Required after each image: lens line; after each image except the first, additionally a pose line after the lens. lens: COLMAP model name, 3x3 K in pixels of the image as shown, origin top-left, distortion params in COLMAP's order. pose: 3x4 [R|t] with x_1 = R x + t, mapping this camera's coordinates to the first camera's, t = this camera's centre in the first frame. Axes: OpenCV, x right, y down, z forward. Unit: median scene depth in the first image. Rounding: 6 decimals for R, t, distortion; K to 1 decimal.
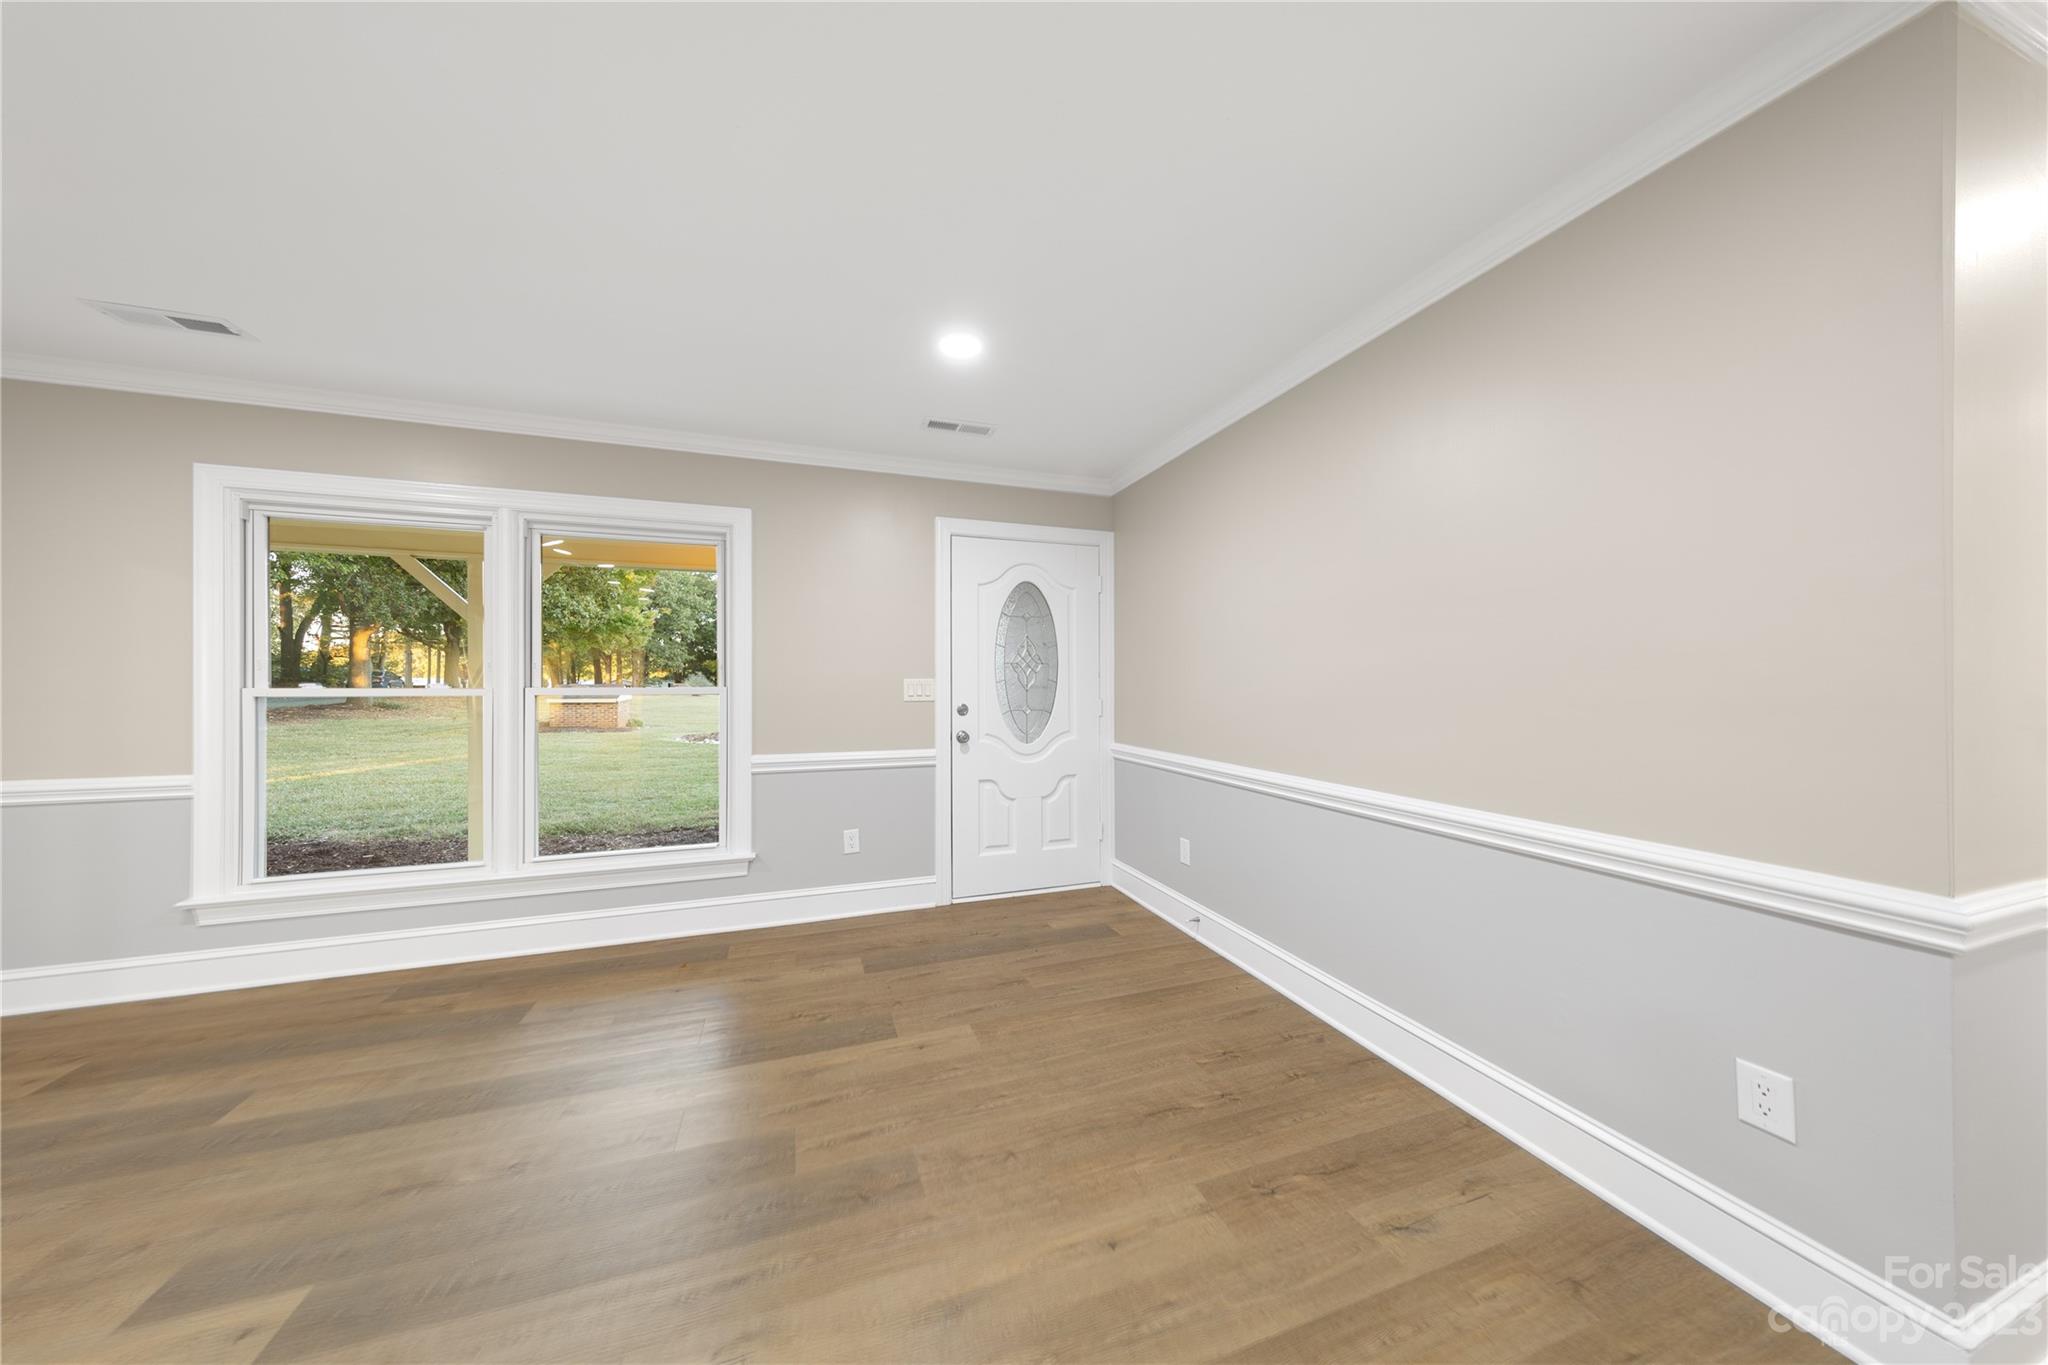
lens RADIAL K [[652.7, 0, 1013.9], [0, 652.7, 682.0], [0, 0, 1]] dist [0.008095, -0.000700]
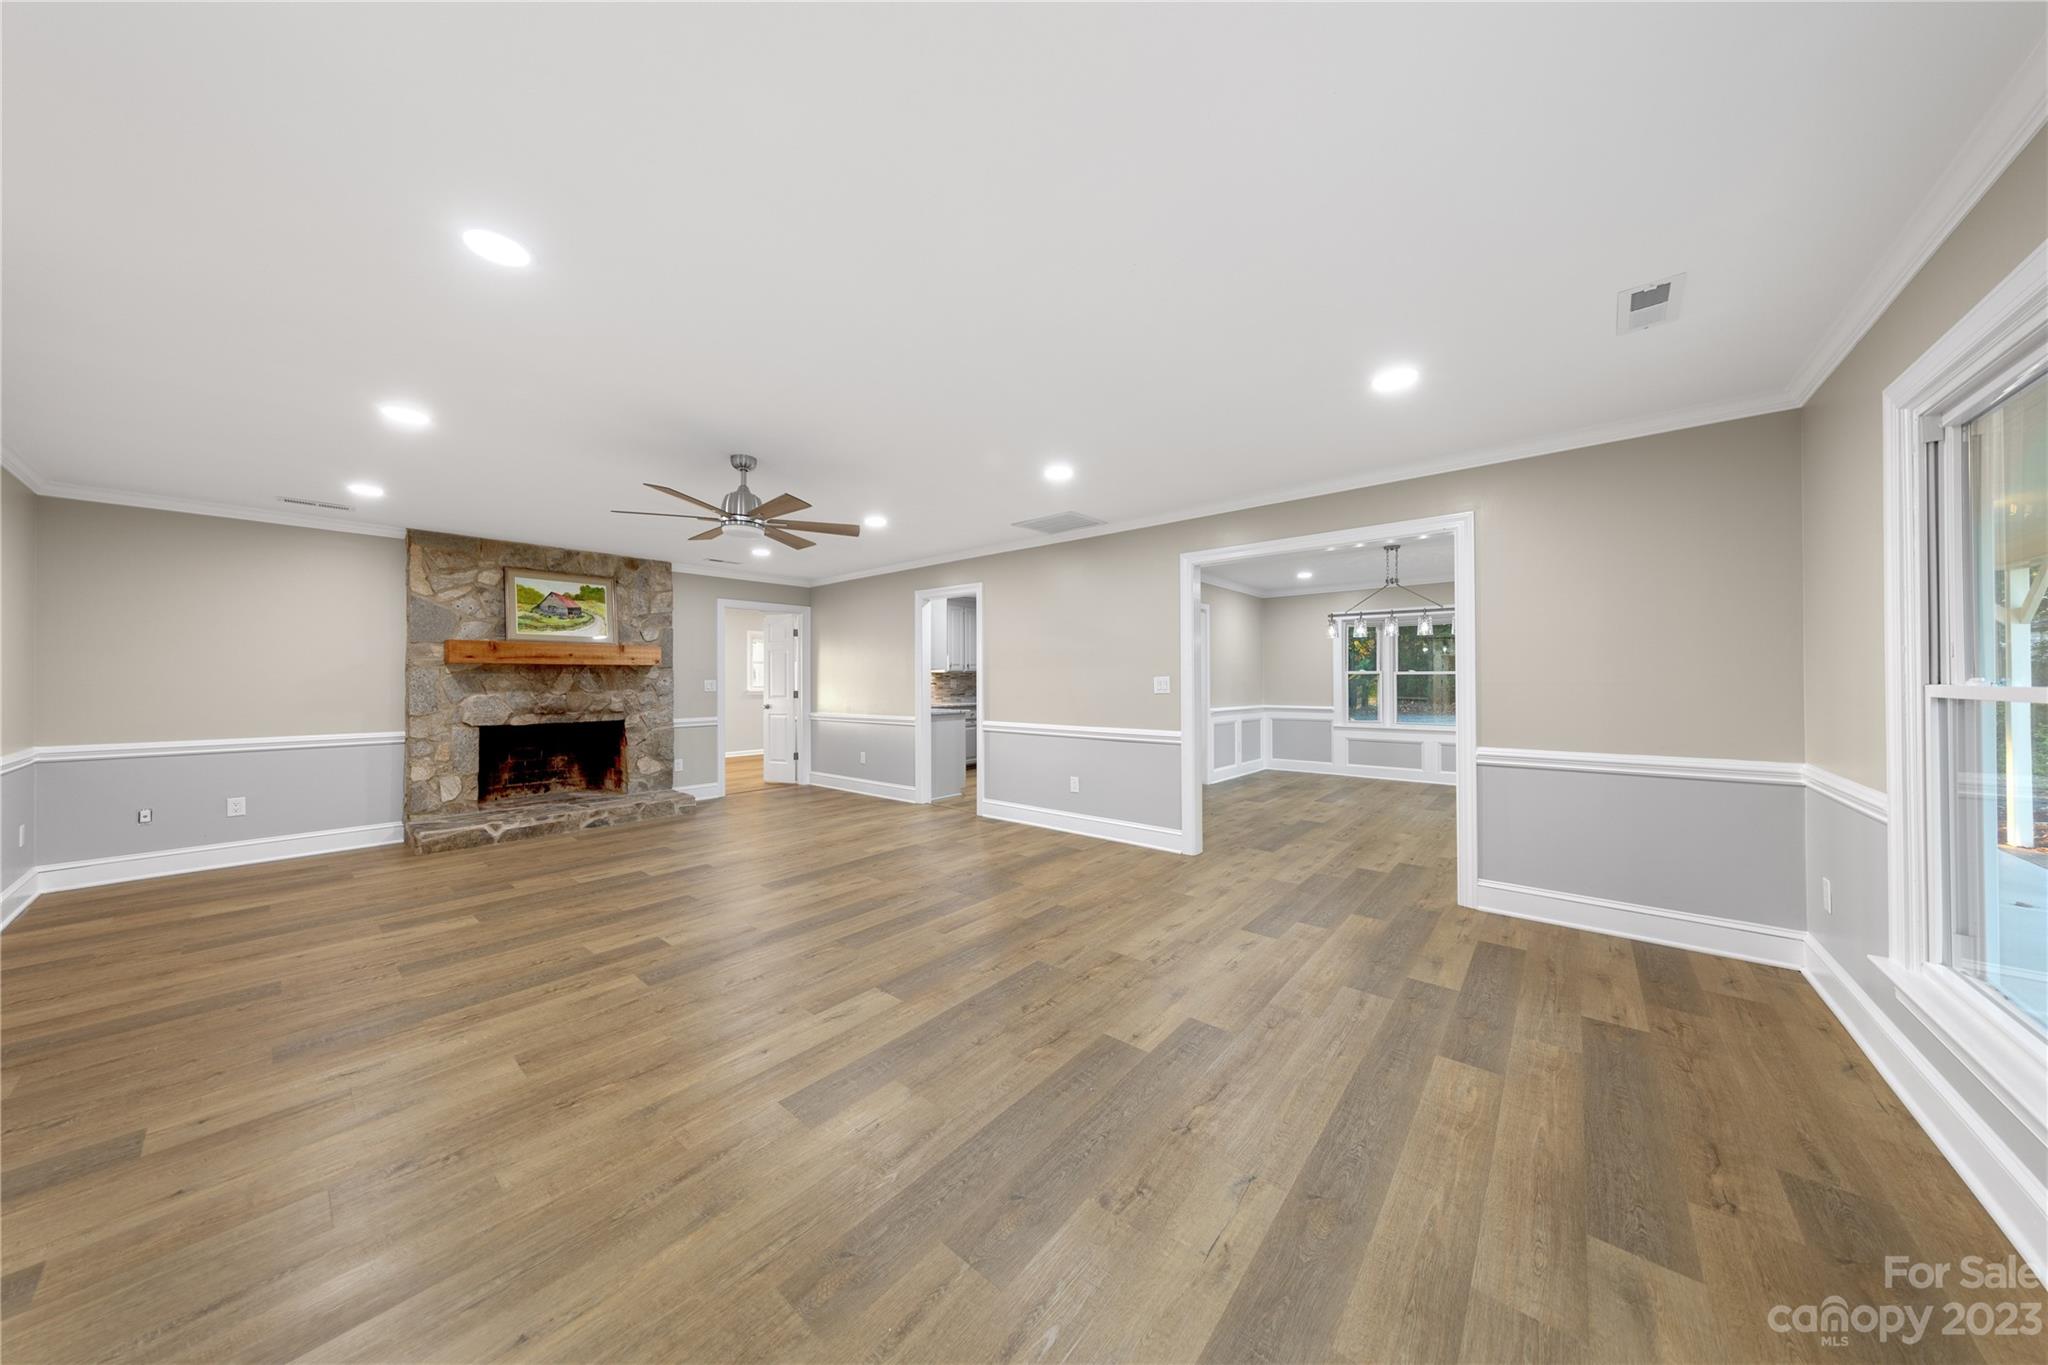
lens RADIAL K [[652.7, 0, 1020.1], [0, 652.7, 674.4], [0, 0, 1]] dist [0.008095, -0.000700]
pose [[-0.860297, 0.001757, -0.509790, 0.010974], [0.006642, 0.999948, -0.007764, -0.001729], [0.509749, -0.010066, -0.860264, 0.826890]]
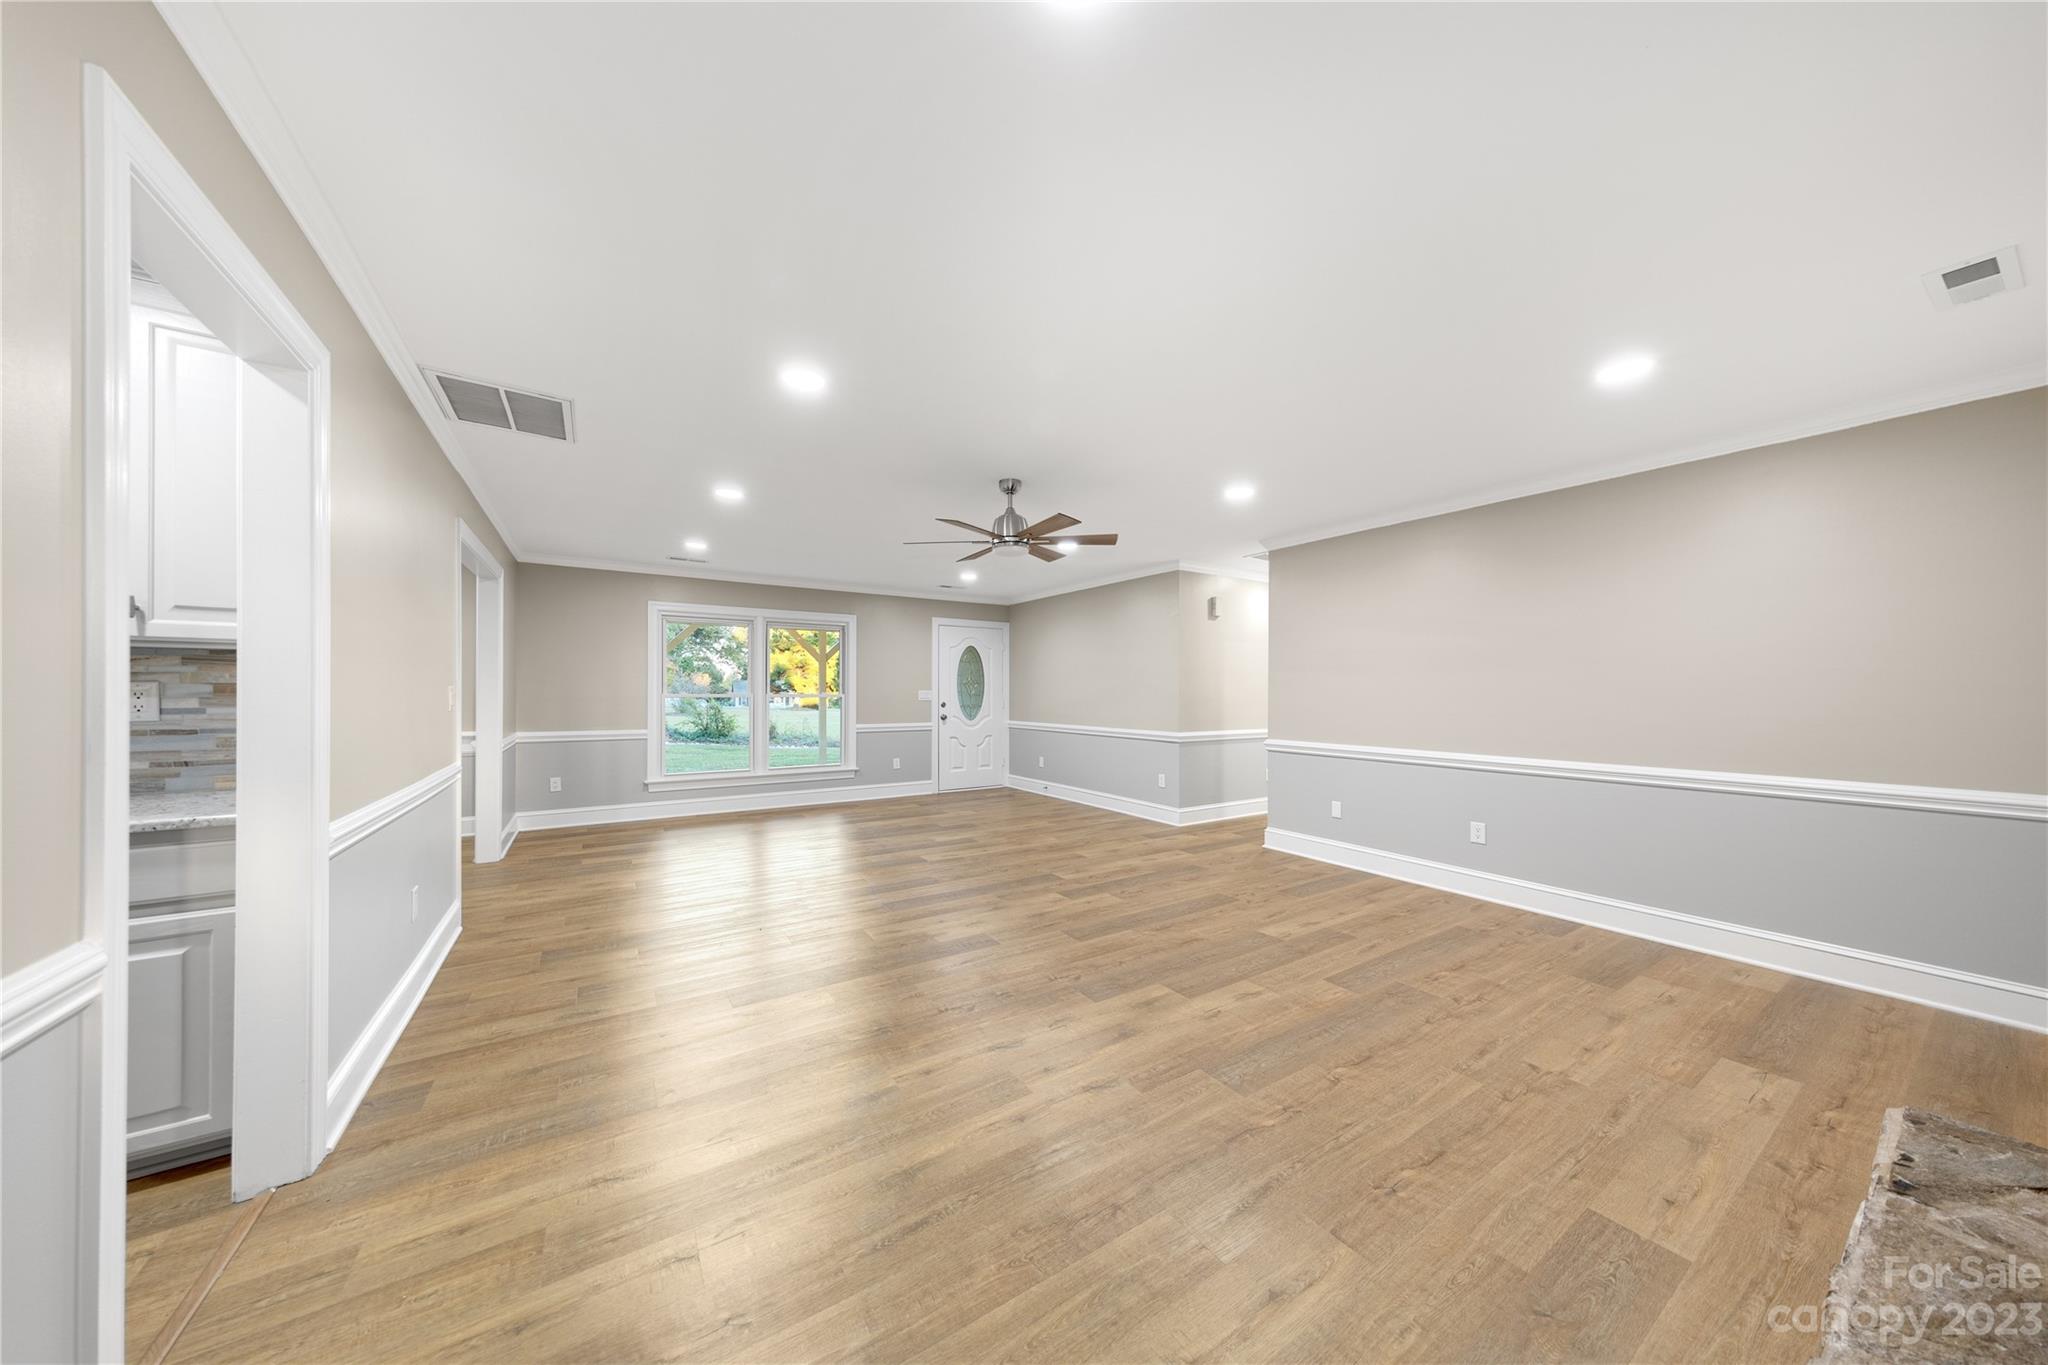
lens RADIAL K [[652.7, 0, 1025.6], [0, 652.7, 690.9], [0, 0, 1]] dist [0.008095, -0.000700]
pose [[0.968551, 0.005279, 0.248757, -0.360160], [-0.005025, 0.999986, -0.001653, -0.001592], [-0.248763, 0.000351, 0.968564, -1.203320]]
